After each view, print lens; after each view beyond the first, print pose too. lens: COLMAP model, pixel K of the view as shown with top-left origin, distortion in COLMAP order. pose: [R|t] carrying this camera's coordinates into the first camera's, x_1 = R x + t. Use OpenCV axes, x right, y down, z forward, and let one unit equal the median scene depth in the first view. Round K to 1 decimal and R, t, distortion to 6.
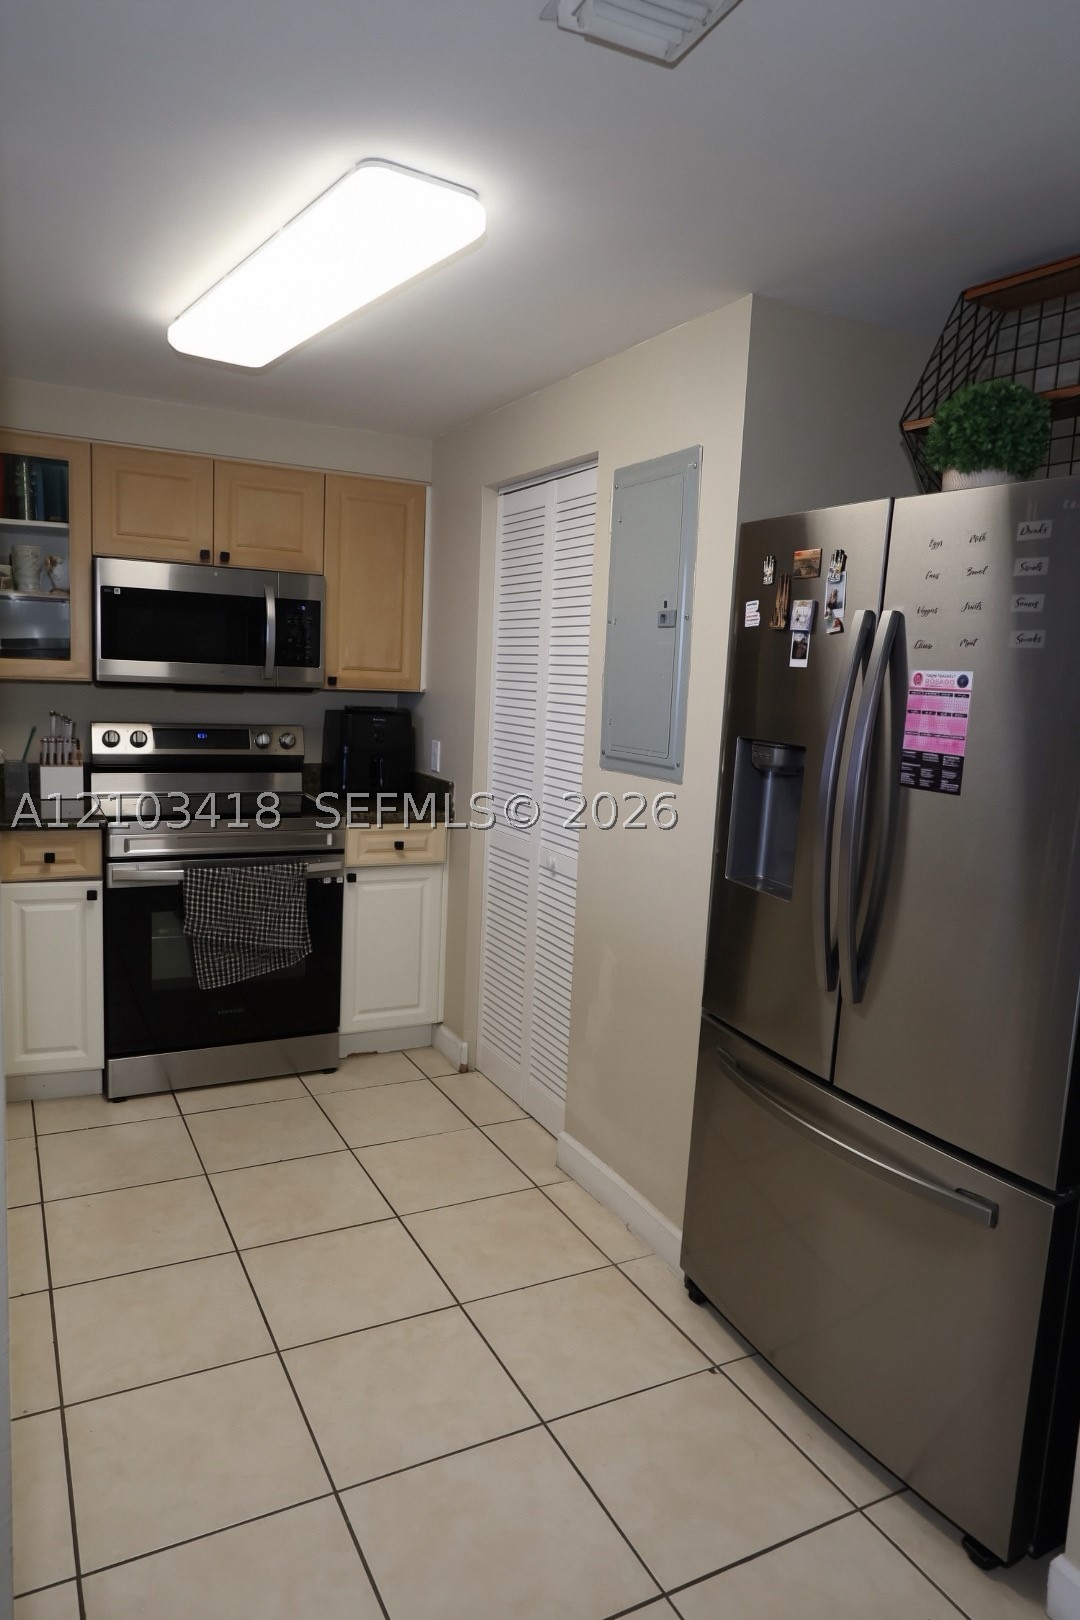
lens RADIAL K [[1048.3, 0, 541.6], [0, 1048.3, 807.2], [0, 0, 1]] dist [0.001193, -0.000546]
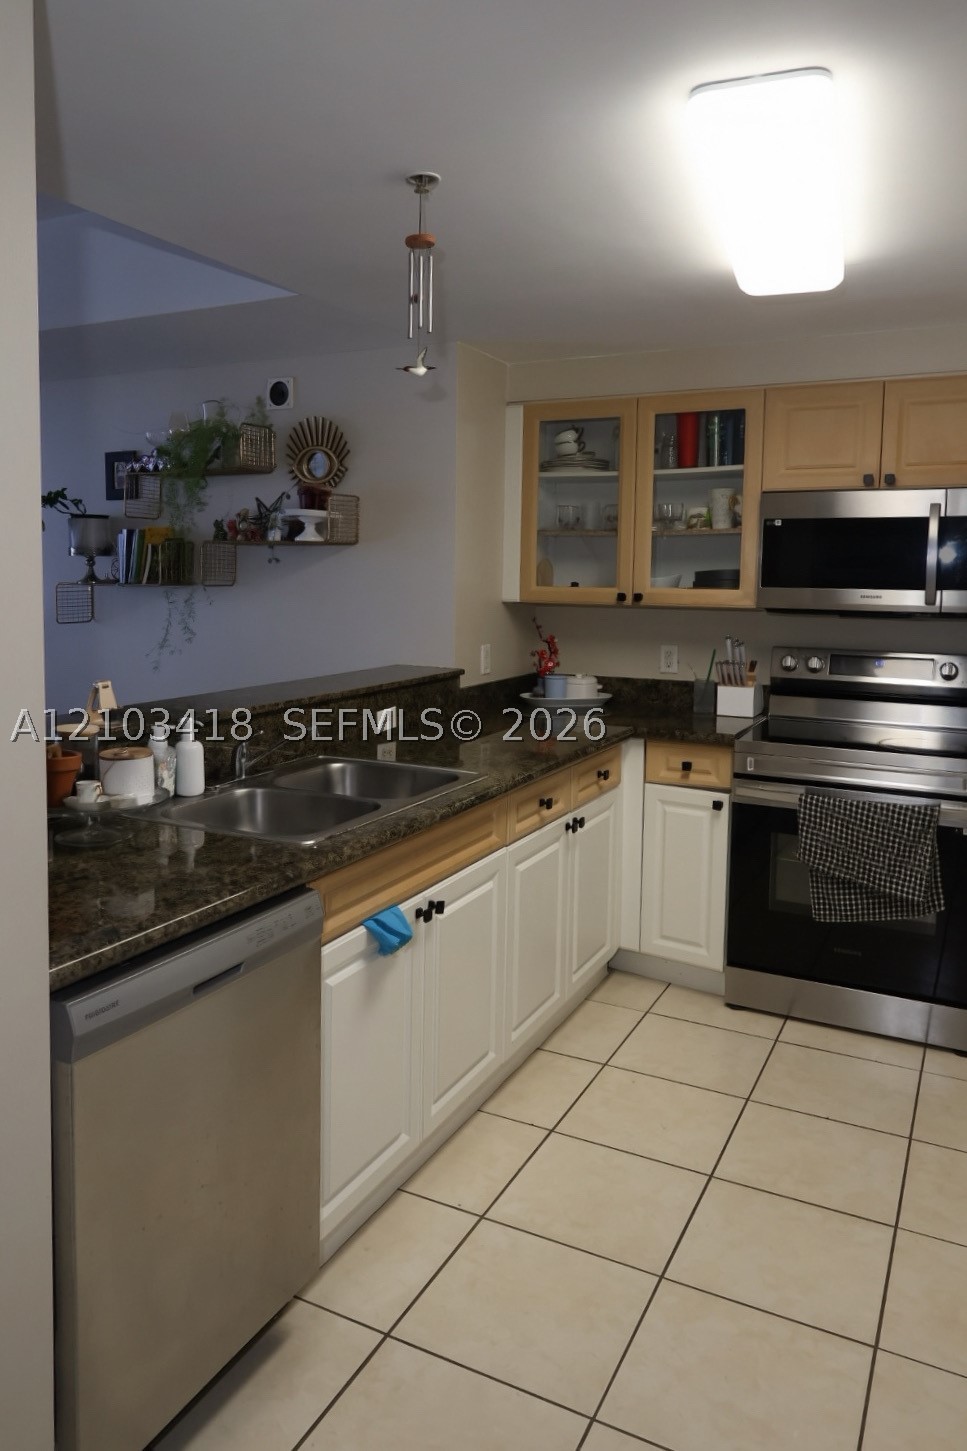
lens RADIAL K [[1043.0, 0, 441.1], [0, 1043.0, 661.0], [0, 0, 1]] dist [-0.005770, -0.000921]
pose [[0.567537, 0.032158, -0.822720, 0.284456], [-0.095958, 0.995011, -0.027302, -0.007159], [0.817737, 0.094441, 0.567791, 0.150212]]
